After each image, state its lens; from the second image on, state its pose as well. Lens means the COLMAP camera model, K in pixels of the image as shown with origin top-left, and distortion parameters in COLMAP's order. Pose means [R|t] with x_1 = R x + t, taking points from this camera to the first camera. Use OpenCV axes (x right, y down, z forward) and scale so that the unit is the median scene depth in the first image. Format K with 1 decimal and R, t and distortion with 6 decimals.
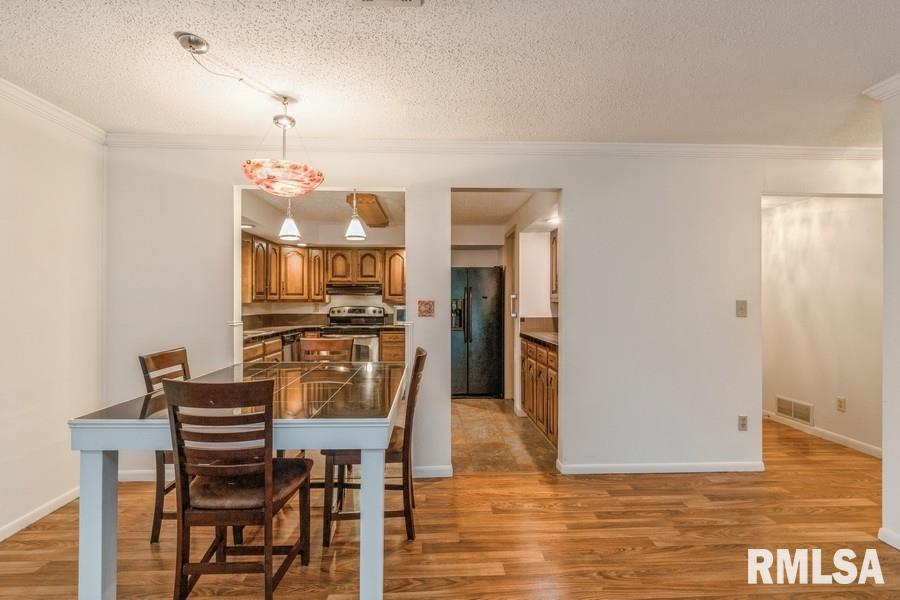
lens RADIAL K [[439.9, 0, 447.0], [0, 439.9, 301.3], [0, 0, 1]] dist [0.000629, -0.000029]
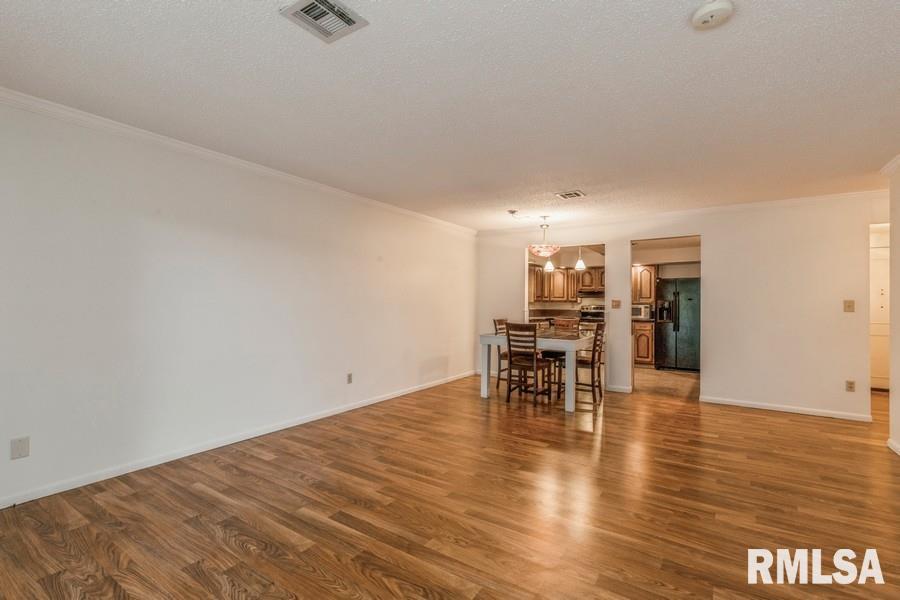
lens RADIAL K [[408.6, 0, 448.4], [0, 408.6, 297.1], [0, 0, 1]] dist [0.004059, 0.000377]
pose [[0.804810, -0.002835, -0.593525, 0.250848], [-0.008624, 0.999827, -0.016471, 0.012617], [0.593470, 0.018375, 0.804647, -0.520308]]
